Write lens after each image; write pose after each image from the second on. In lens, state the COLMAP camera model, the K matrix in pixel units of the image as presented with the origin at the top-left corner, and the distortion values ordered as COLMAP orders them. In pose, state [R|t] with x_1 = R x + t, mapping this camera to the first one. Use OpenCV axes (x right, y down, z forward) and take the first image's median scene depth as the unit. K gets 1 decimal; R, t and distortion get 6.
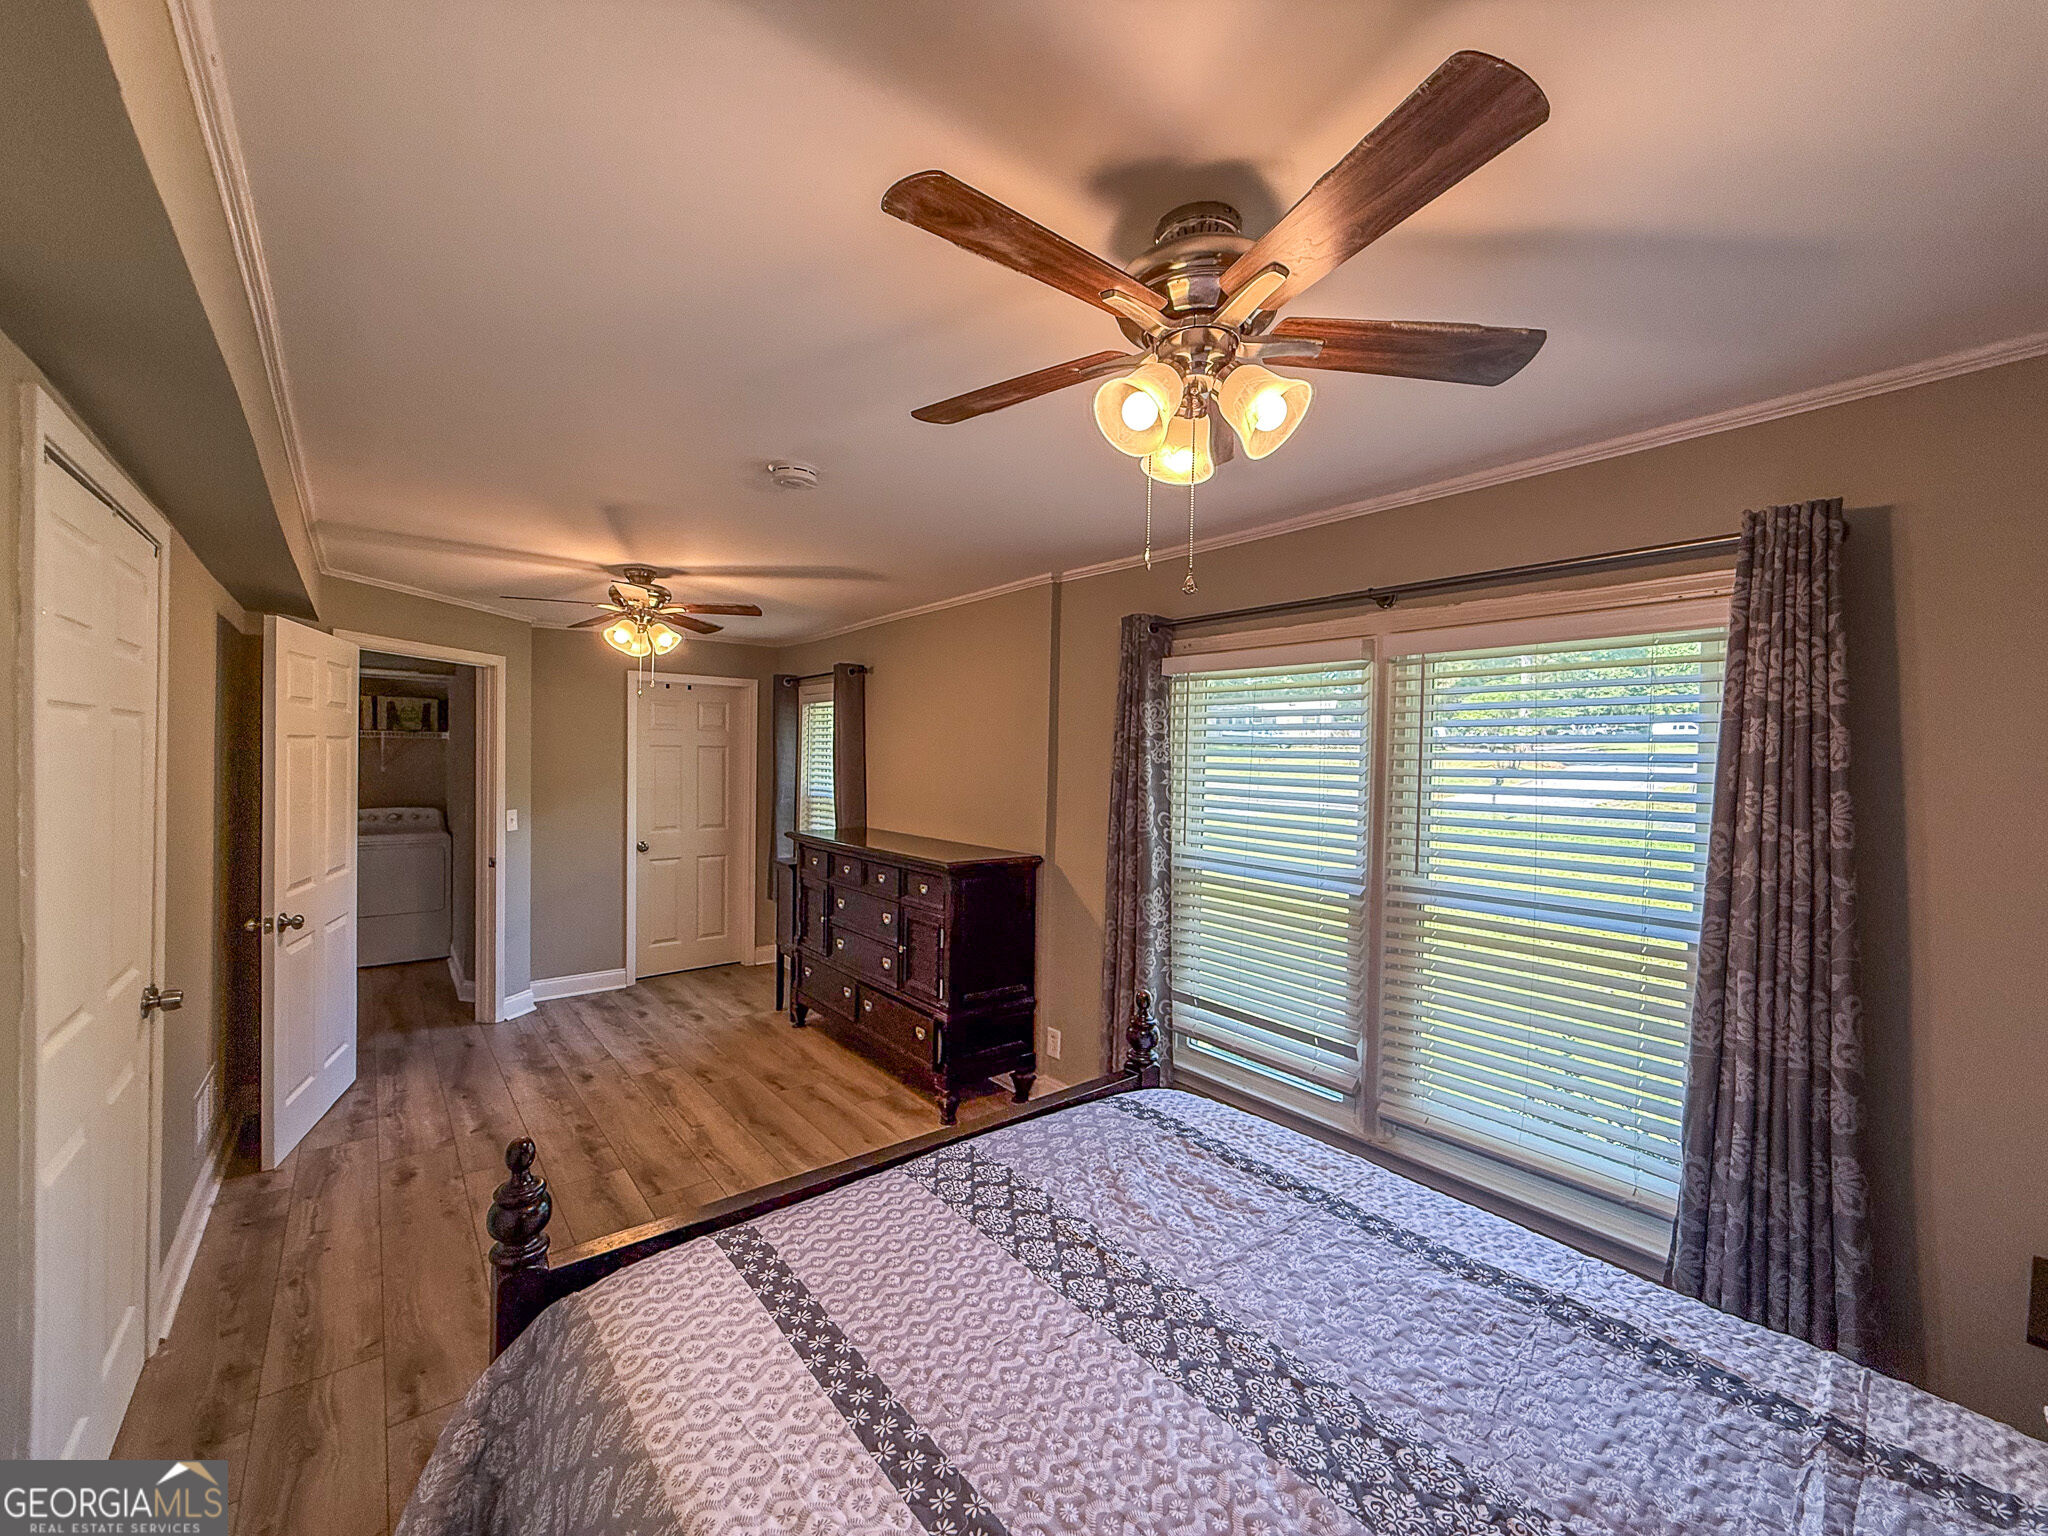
lens RADIAL K [[821.9, 0, 1022.2], [0, 821.9, 762.6], [0, 0, 1]] dist [0.002379, -0.000108]
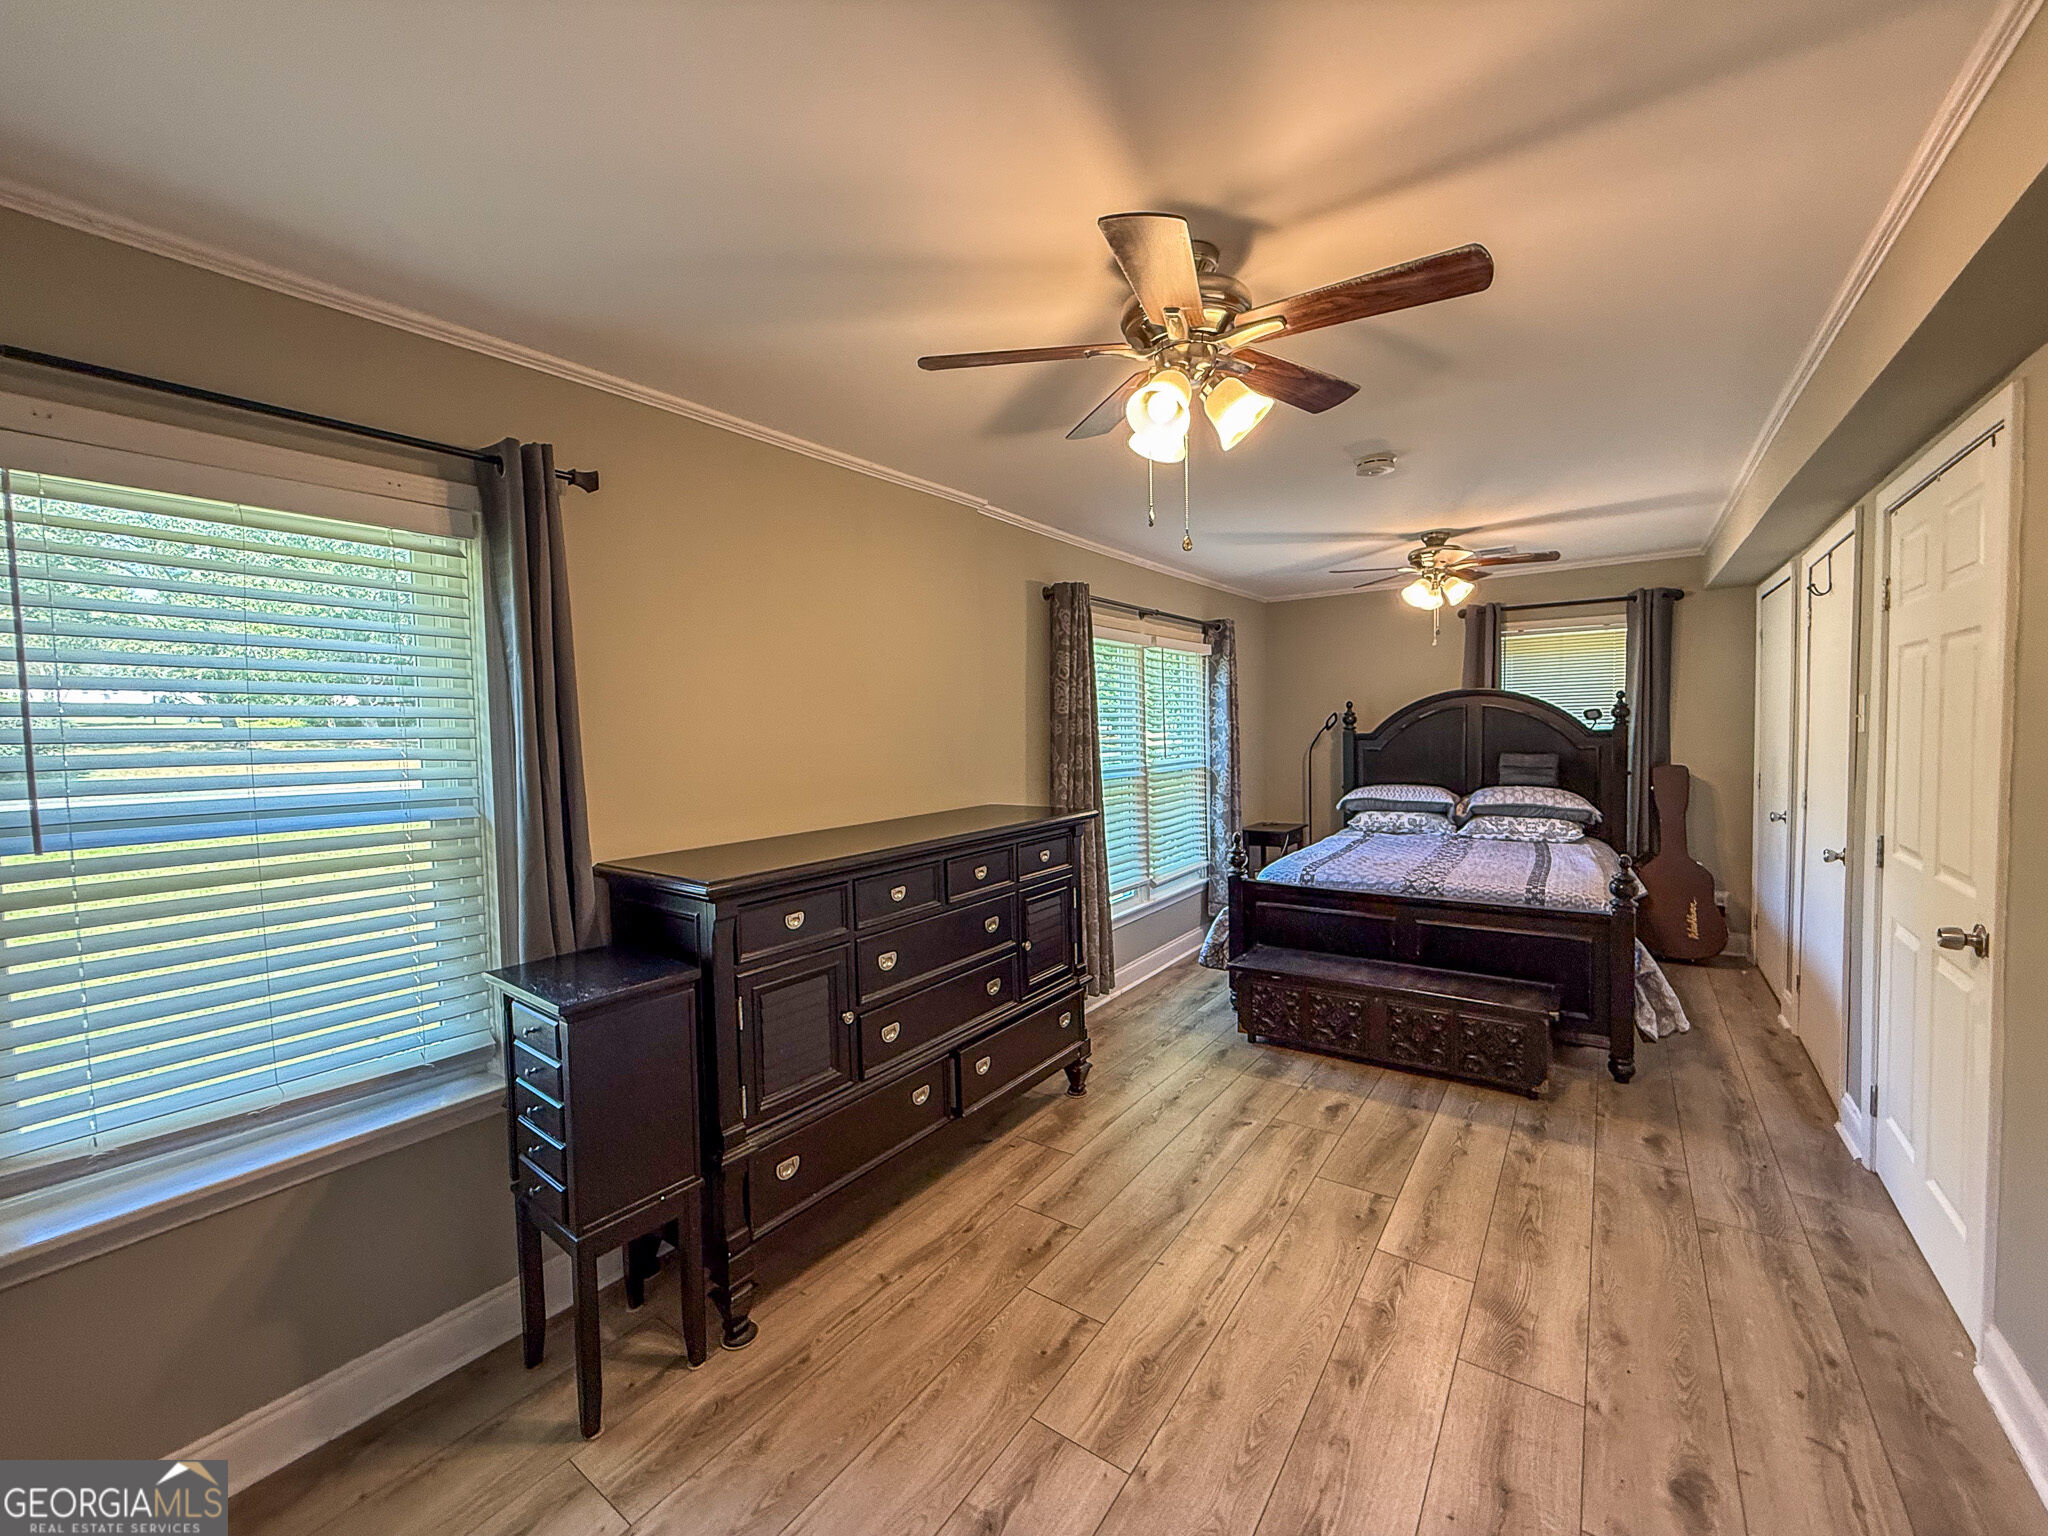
lens RADIAL K [[821.9, 0, 1037.1], [0, 821.9, 761.8], [0, 0, 1]] dist [0.002379, -0.000108]
pose [[-0.284486, -0.051963, 0.957271, -0.945100], [0.020533, 0.997971, 0.060275, 0.012759], [-0.958460, 0.036803, -0.282842, 1.303673]]
